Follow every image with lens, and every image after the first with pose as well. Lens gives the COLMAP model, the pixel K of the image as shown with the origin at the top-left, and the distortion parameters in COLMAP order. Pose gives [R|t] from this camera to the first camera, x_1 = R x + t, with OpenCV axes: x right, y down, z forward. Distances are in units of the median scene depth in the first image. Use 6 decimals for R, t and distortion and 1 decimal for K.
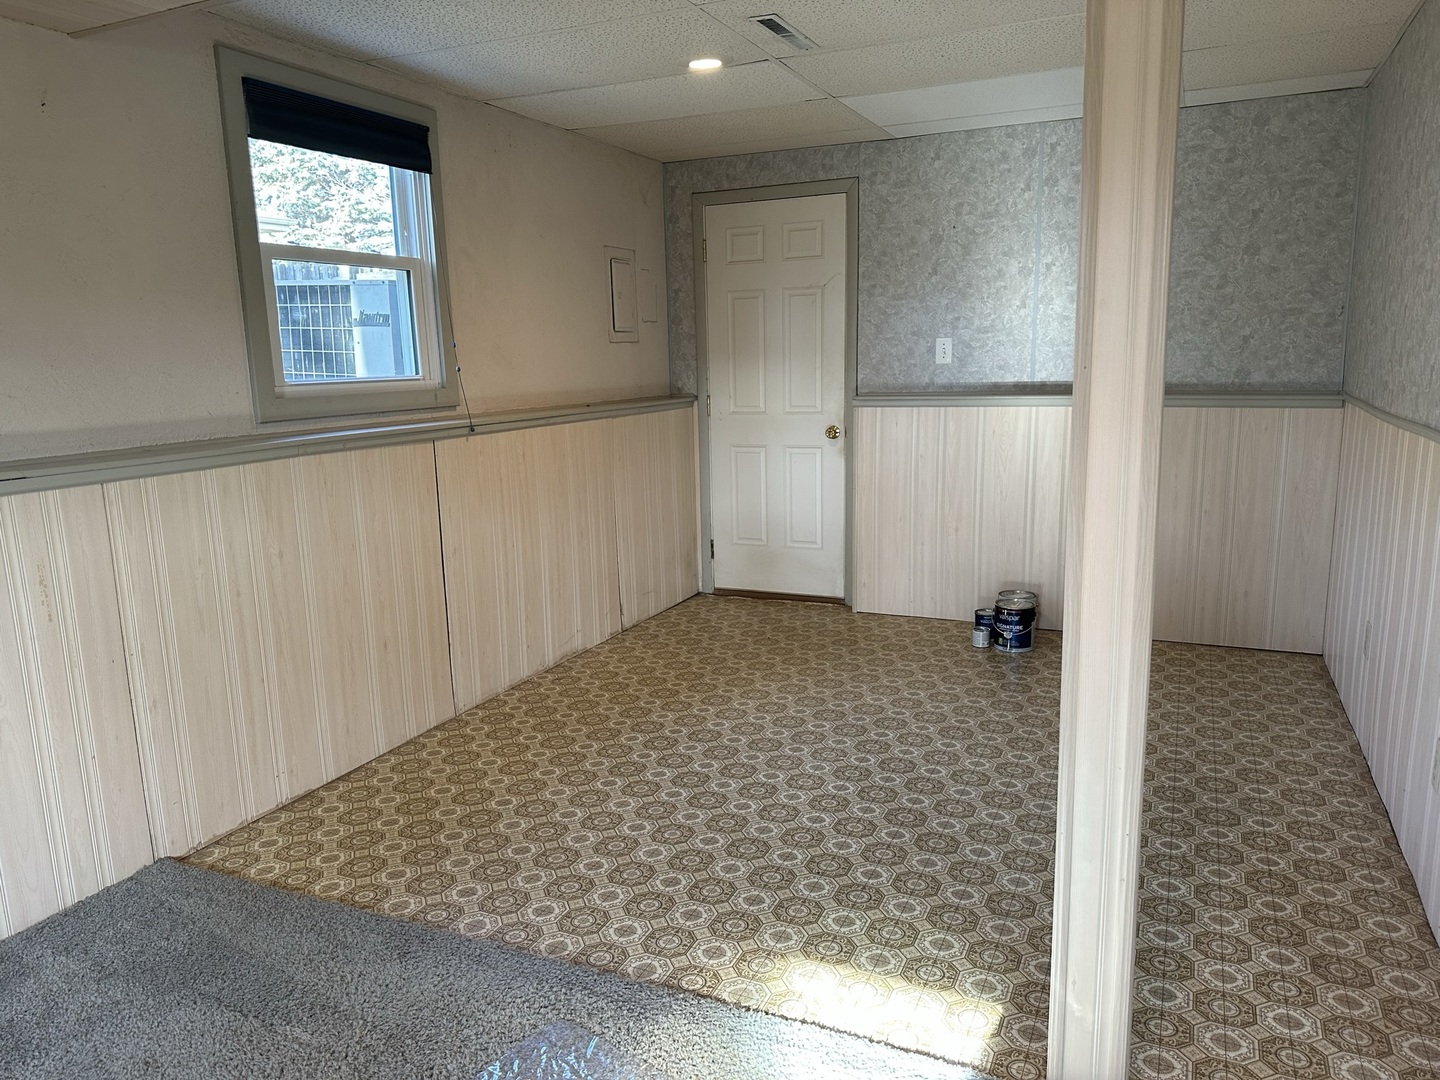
lens RADIAL K [[1009.5, 0, 726.6], [0, 1009.5, 543.8], [0, 0, 1]] dist [0.081653, -0.090428]
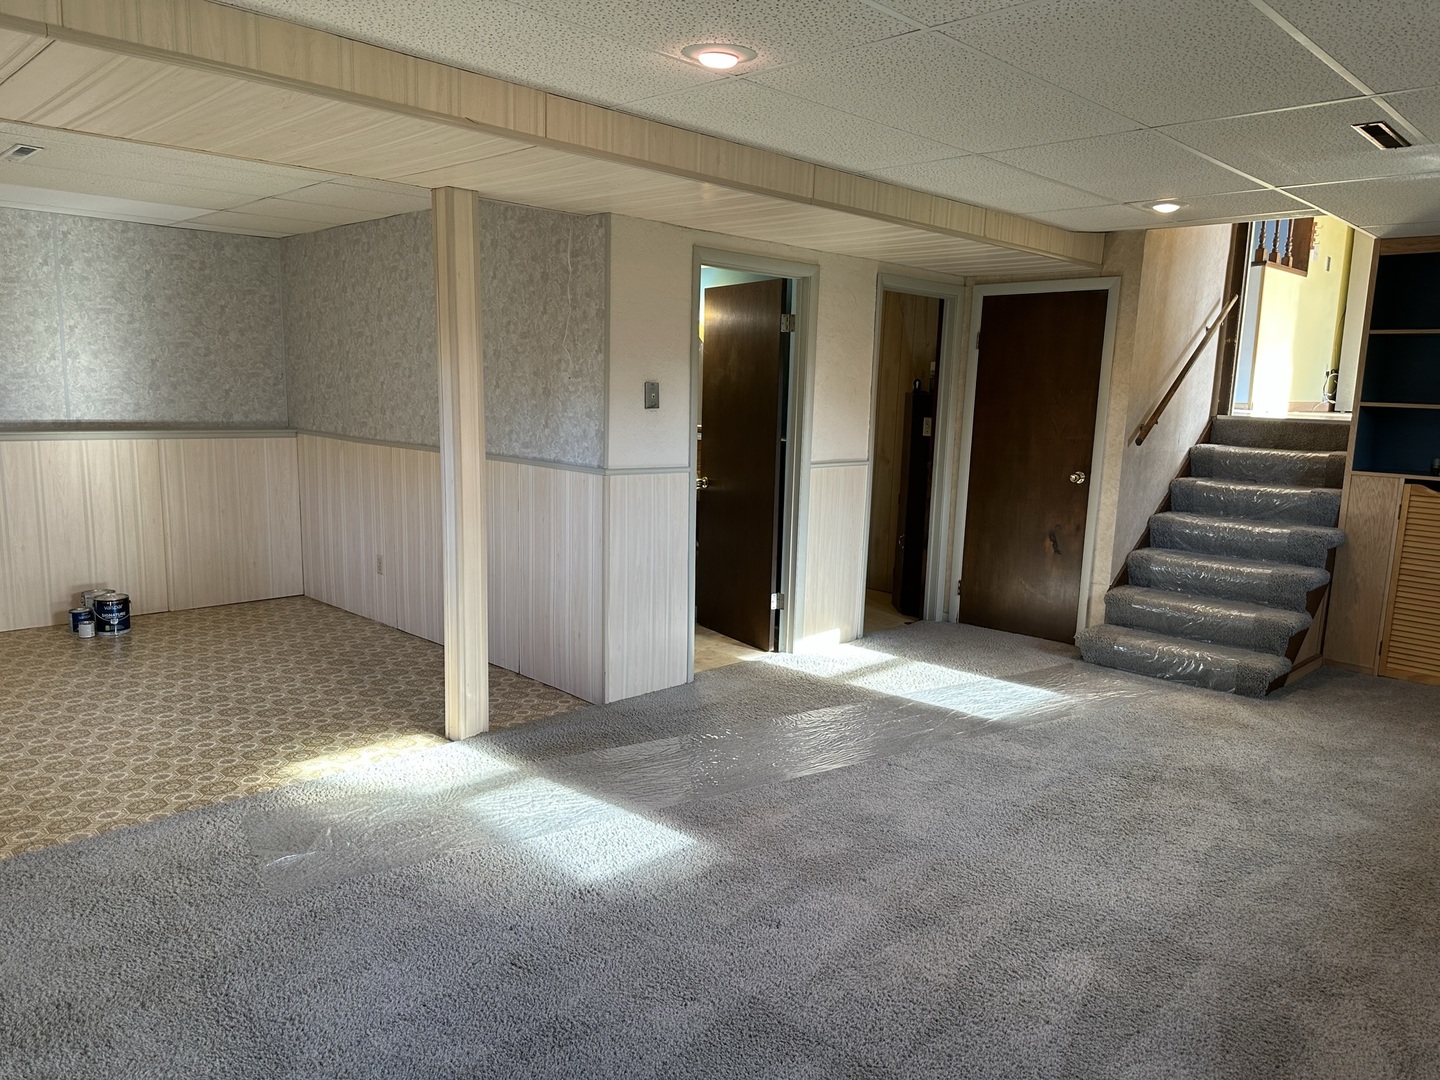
lens RADIAL K [[1009.5, 0, 716.9], [0, 1009.5, 539.2], [0, 0, 1]] dist [0.081653, -0.090428]
pose [[0.360385, -0.115461, 0.925630, -0.617320], [0.142412, 0.987487, 0.067730, 0.009414], [-0.921868, 0.107412, 0.372319, -0.168241]]
